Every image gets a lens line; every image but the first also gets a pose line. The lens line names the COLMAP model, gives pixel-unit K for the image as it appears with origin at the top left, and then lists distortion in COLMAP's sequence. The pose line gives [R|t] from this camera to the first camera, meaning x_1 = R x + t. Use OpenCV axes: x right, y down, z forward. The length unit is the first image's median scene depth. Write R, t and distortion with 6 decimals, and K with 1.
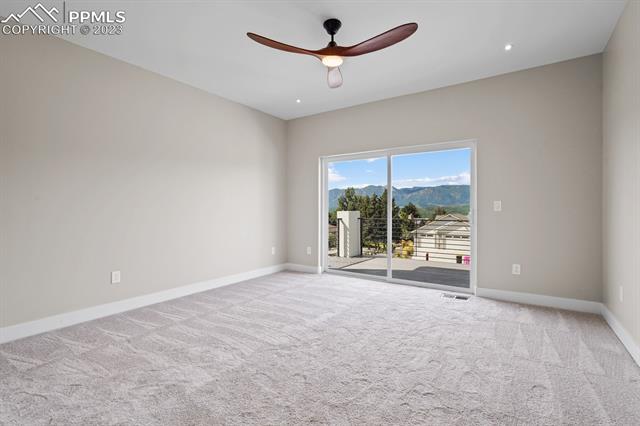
lens RADIAL K [[312.7, 0, 320.0], [0, 312.7, 213.0], [0, 0, 1]] dist [-0.000552, -0.000045]
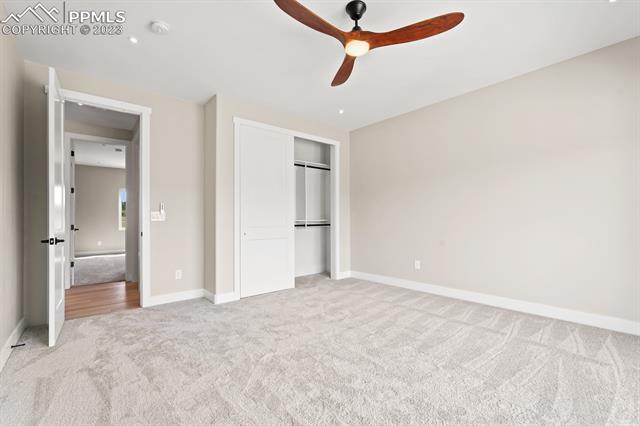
lens RADIAL K [[288.0, 0, 320.2], [0, 288.0, 214.7], [0, 0, 1]] dist [0.001501, 0.000052]
pose [[-0.295521, -0.004021, -0.955328, 0.748297], [0.002235, 0.999985, -0.004901, -0.013206], [0.955334, -0.003584, -0.295507, 1.010983]]
